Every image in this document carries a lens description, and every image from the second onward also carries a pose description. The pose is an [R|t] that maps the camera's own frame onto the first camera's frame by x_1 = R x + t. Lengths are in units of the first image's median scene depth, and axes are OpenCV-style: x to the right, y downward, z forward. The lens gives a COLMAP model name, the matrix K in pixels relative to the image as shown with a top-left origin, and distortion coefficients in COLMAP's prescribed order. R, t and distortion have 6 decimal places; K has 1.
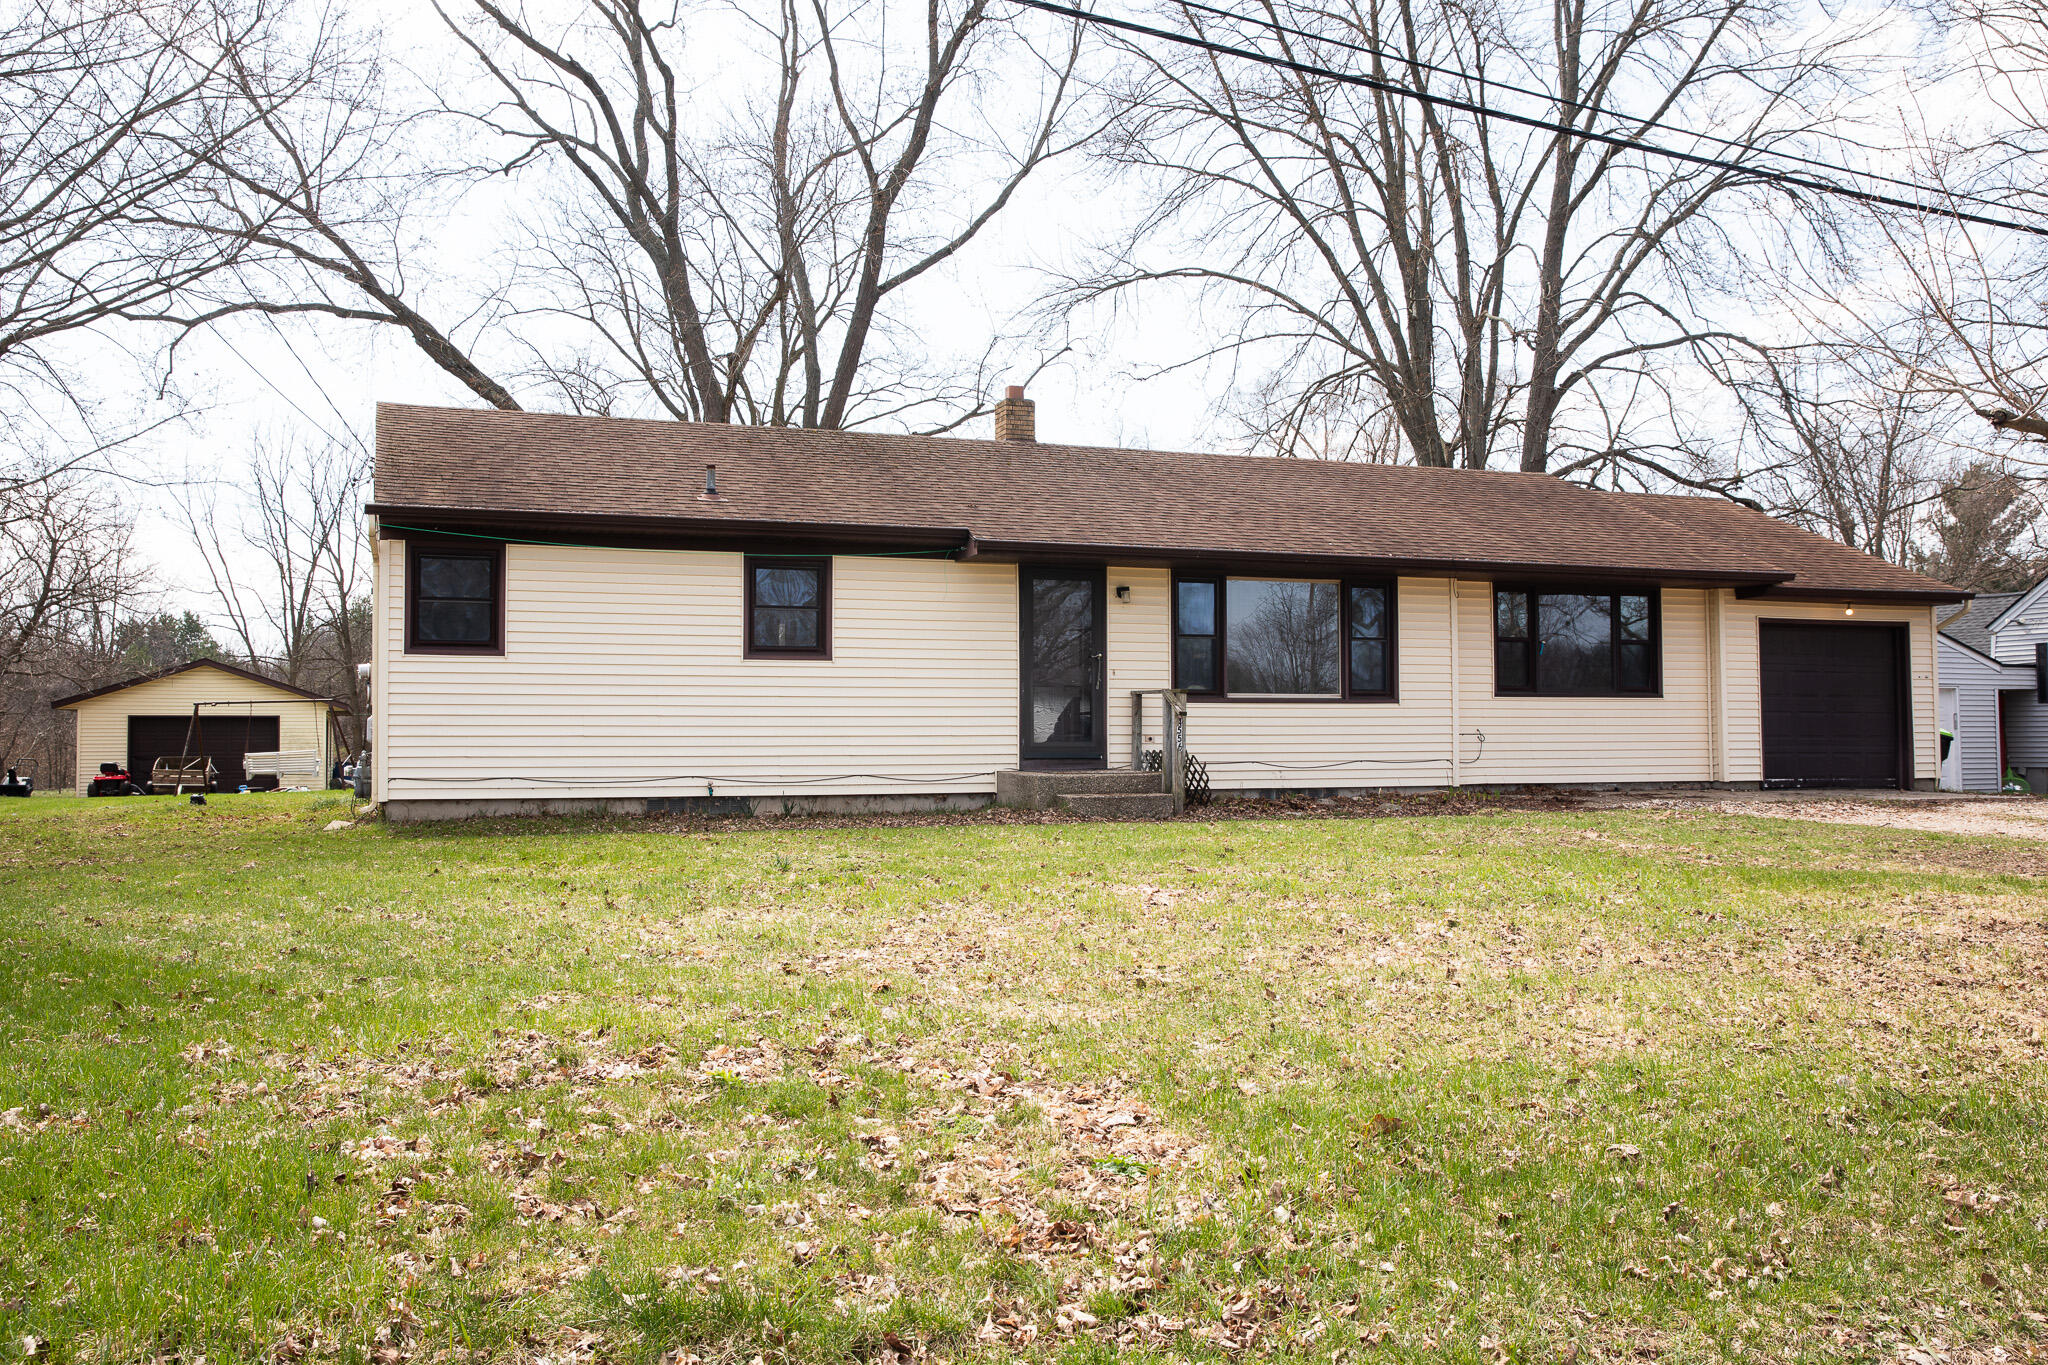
lens RADIAL K [[1726.7, 0, 1024.0], [0, 1726.7, 734.8], [0, 0, 1]] dist [-0.006036, 0.001528]
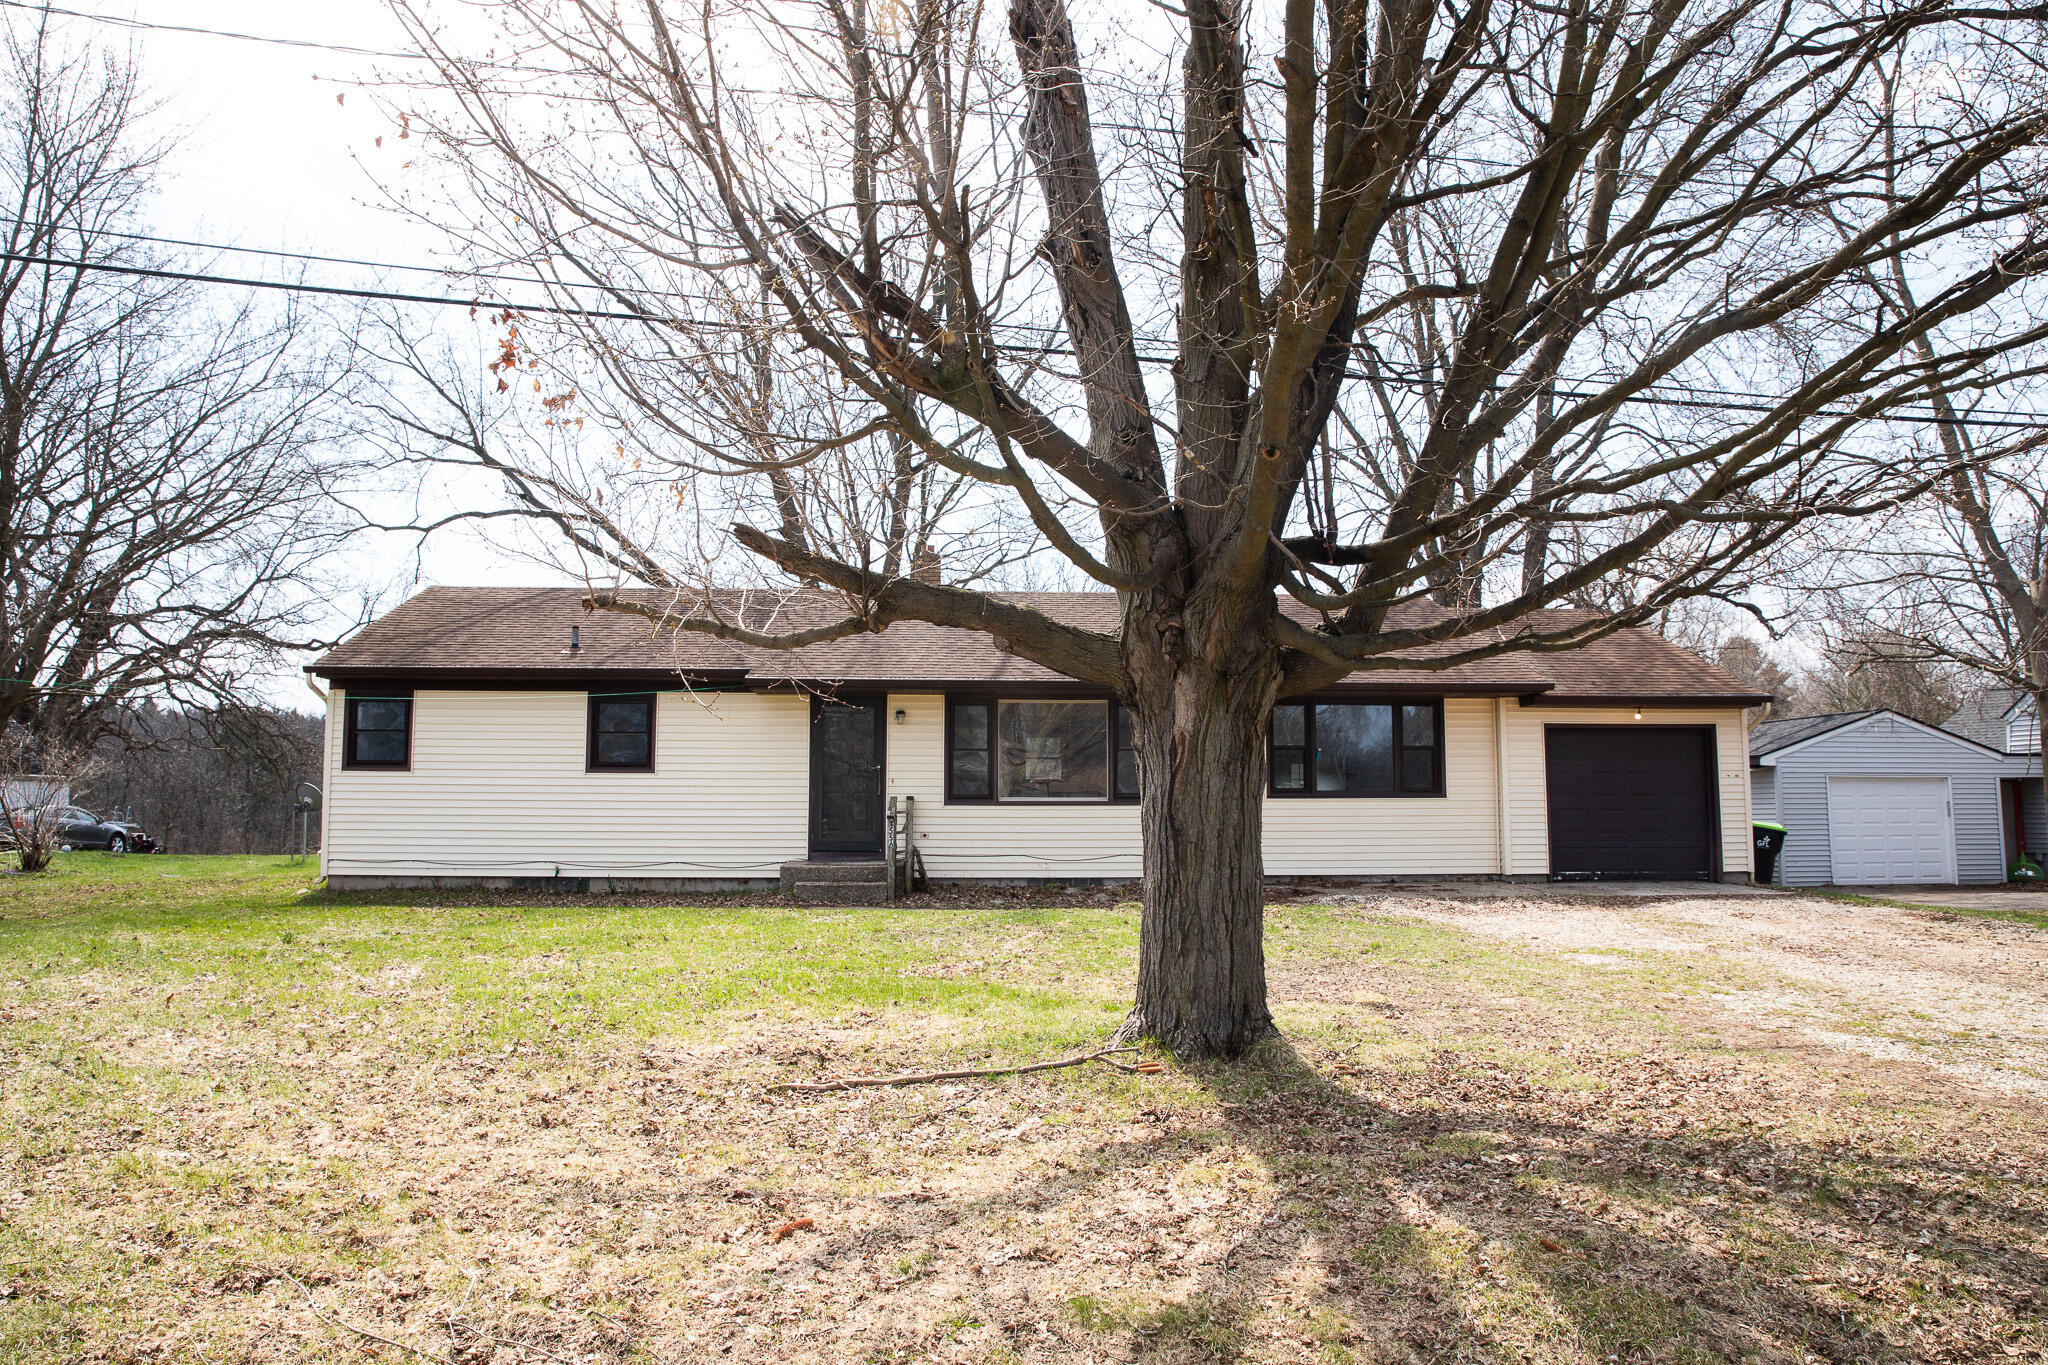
lens RADIAL K [[1392.6, 0, 1024.0], [0, 1392.6, 682.5], [0, 0, 1]] dist [-0.065780, 0.002567]
pose [[0.954980, -0.023847, -0.295711, 0.434332], [-0.002615, 0.996049, -0.088768, -0.017898], [0.296659, 0.085545, 0.951144, 0.082393]]
